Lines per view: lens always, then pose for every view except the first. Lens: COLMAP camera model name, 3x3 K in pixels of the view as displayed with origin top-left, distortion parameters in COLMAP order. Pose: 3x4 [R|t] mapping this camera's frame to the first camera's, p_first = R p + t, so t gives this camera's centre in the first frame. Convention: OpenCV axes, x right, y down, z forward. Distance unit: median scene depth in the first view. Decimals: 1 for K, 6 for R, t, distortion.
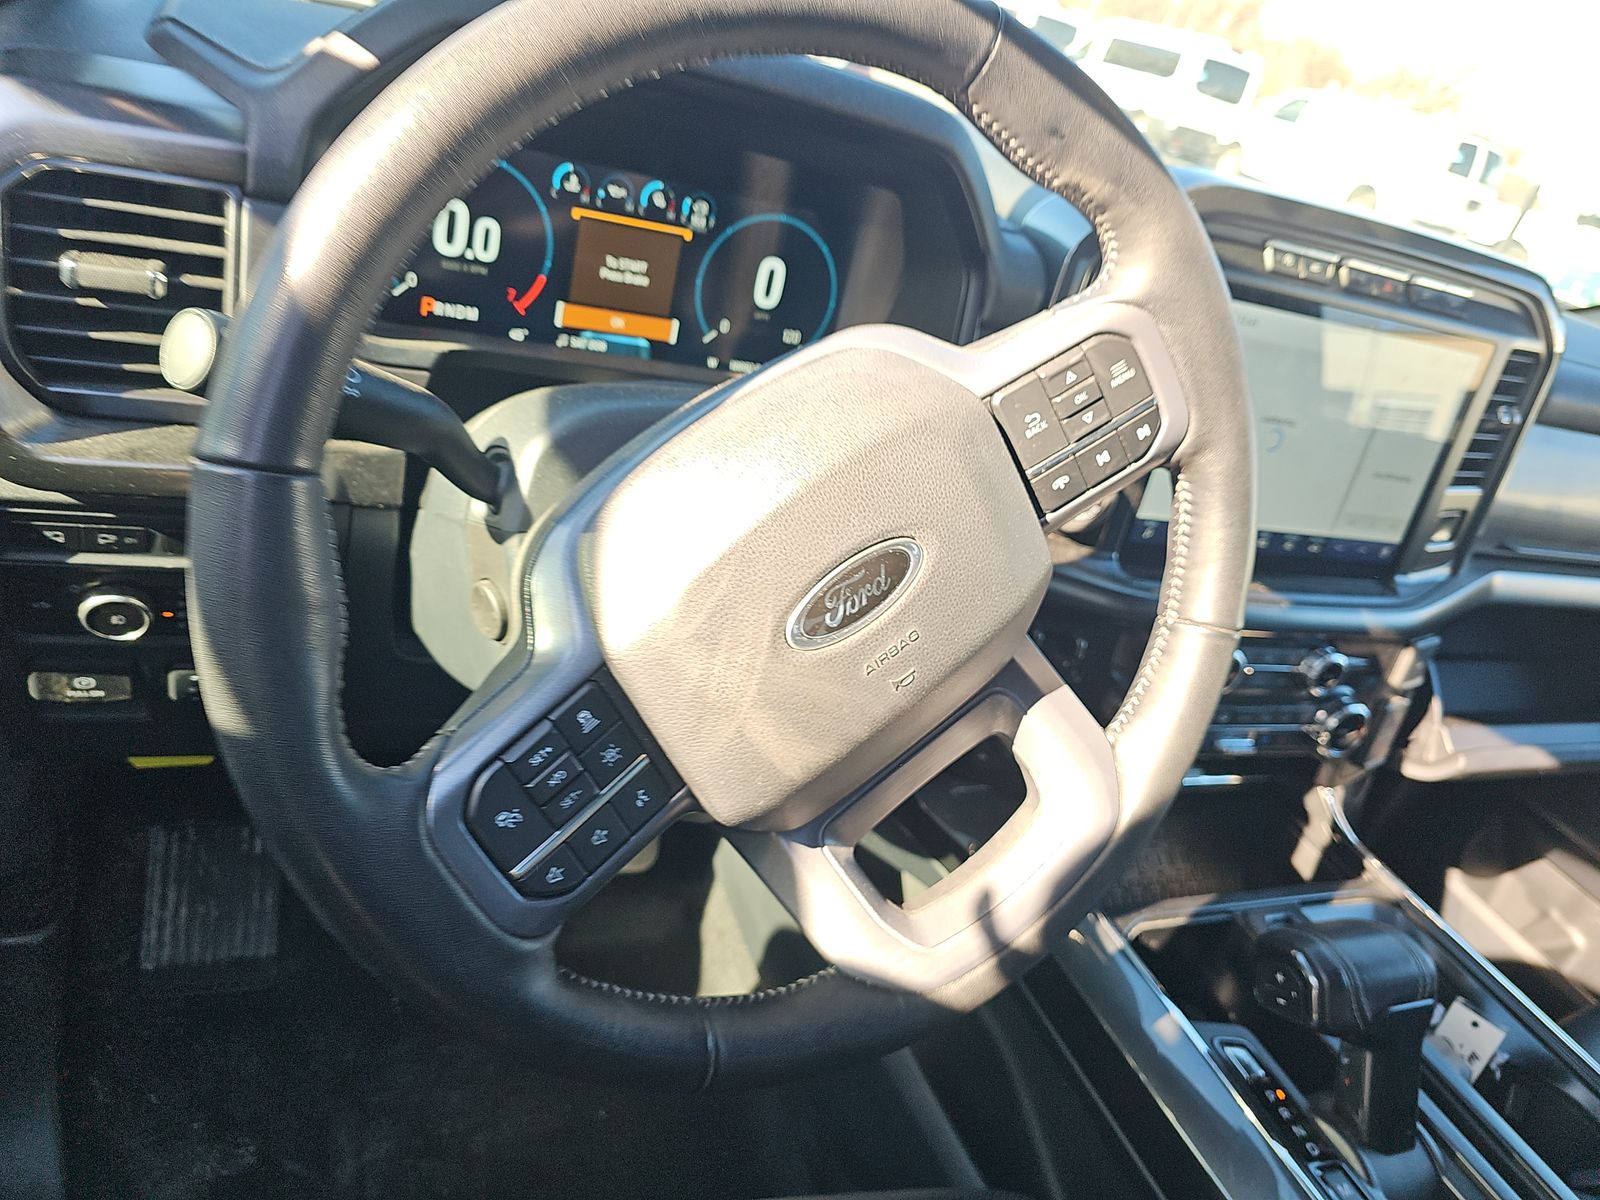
lens RADIAL K [[1038.1, 0, 800.0], [0, 1038.1, 600.0], [0, 0, 1]] dist [0.003057, -0.058764]
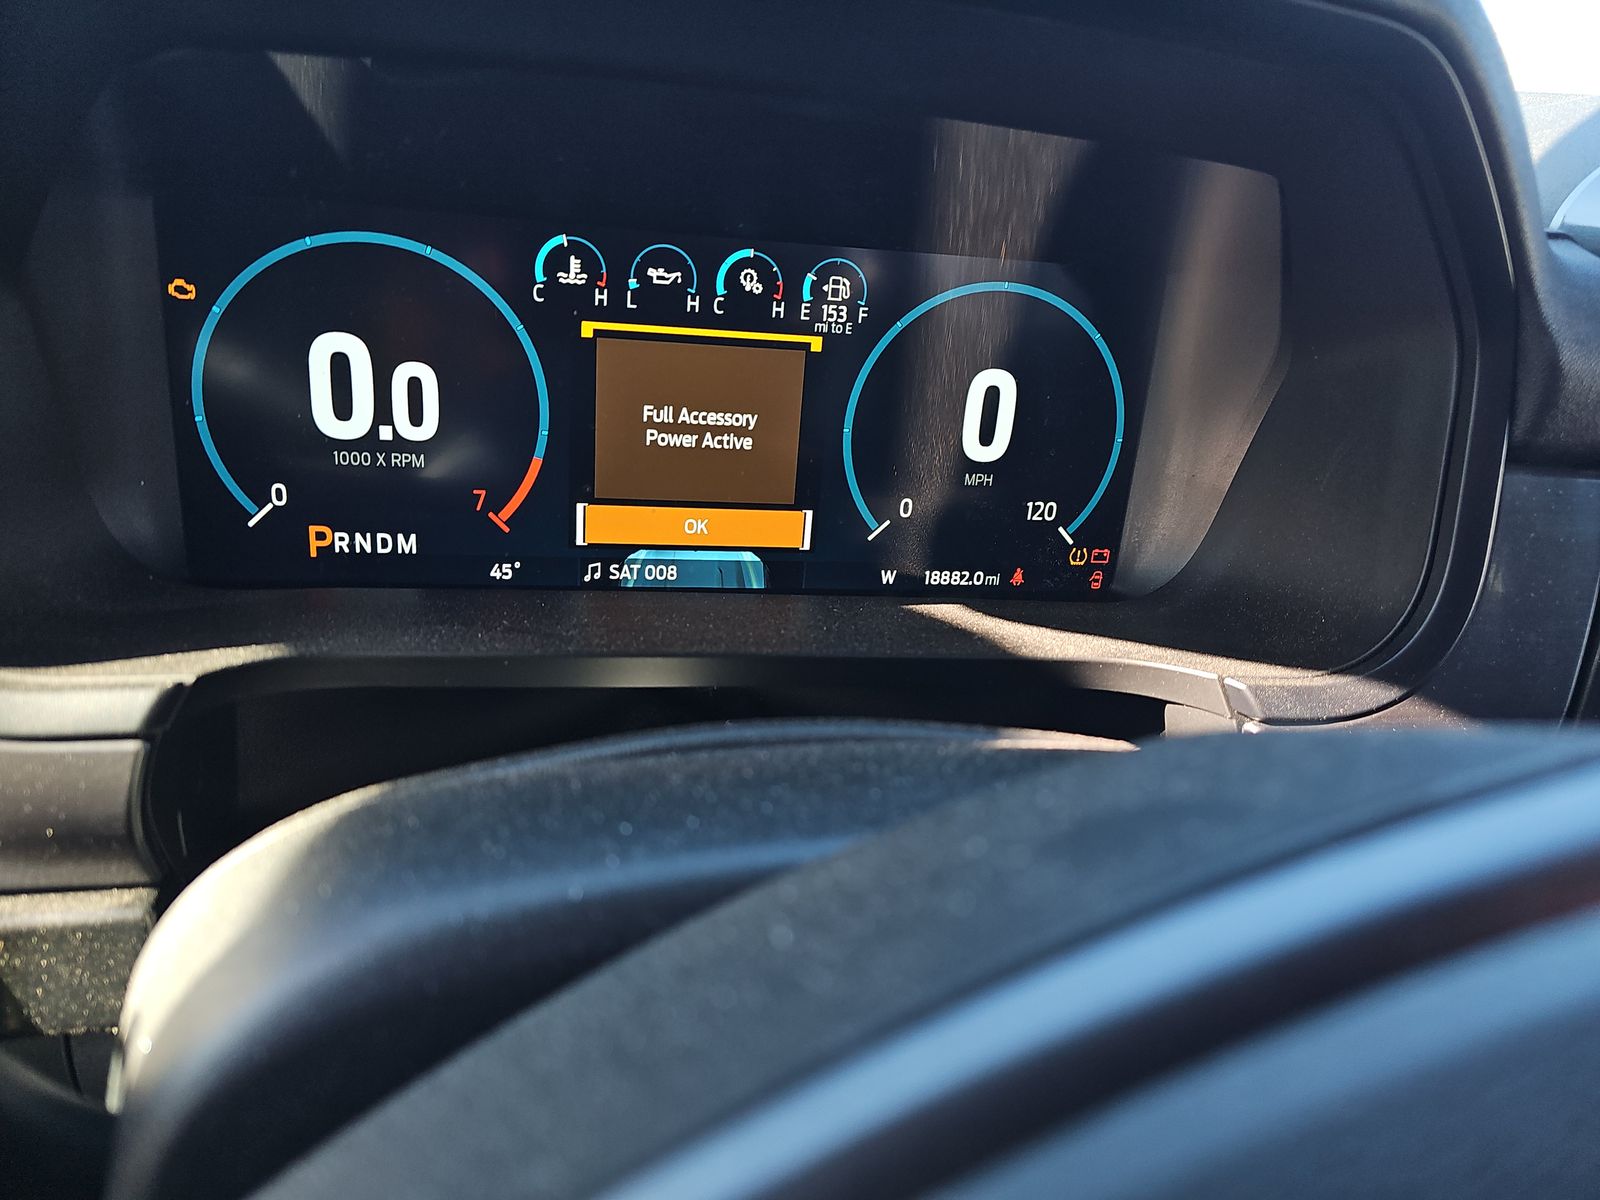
lens RADIAL K [[1038.1, 0, 800.0], [0, 1038.1, 600.0], [0, 0, 1]] dist [0.003057, -0.058764]
pose [[0.972163, -0.083002, -0.219111, -0.016229], [0.054476, 0.989595, -0.133169, -0.166757], [0.227885, 0.117526, 0.966569, 0.540907]]
